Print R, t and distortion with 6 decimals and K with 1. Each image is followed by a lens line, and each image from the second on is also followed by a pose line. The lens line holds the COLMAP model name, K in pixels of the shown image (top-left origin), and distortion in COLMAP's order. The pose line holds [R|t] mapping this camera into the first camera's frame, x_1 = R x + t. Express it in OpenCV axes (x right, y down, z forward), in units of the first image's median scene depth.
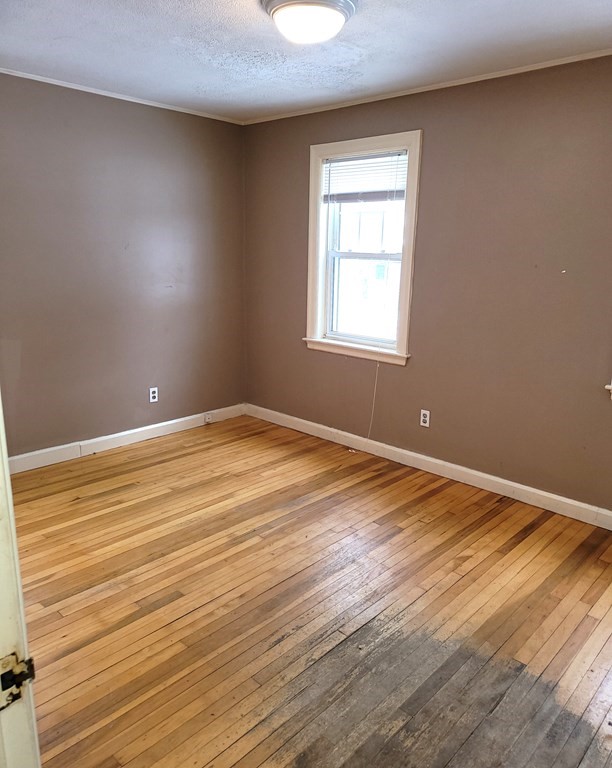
lens RADIAL K [[572.9, 0, 308.8], [0, 572.9, 386.1], [0, 0, 1]] dist [0.074065, -0.078108]
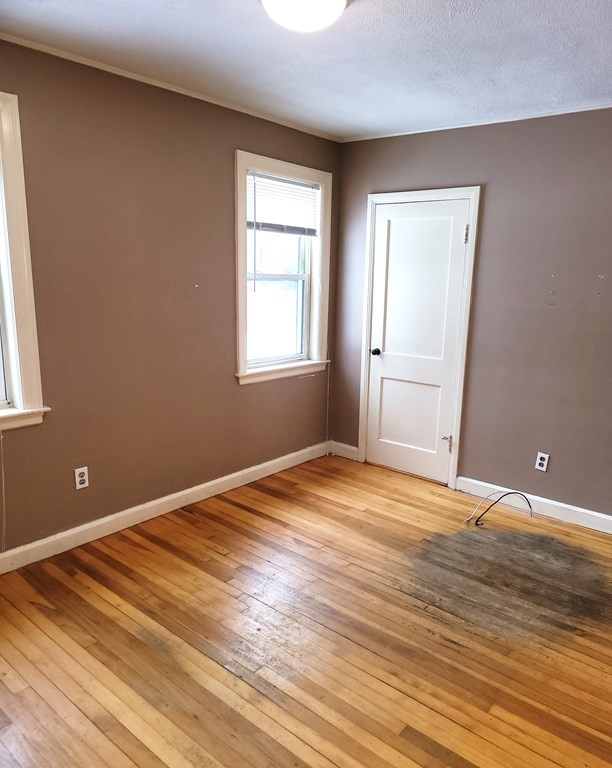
lens RADIAL K [[572.9, 0, 308.8], [0, 572.9, 386.1], [0, 0, 1]] dist [0.074065, -0.078108]
pose [[-0.073371, -0.223643, 0.971906, -0.777114], [0.200245, 0.951382, 0.234037, -0.260227], [-0.976995, 0.211791, -0.025020, 0.937094]]
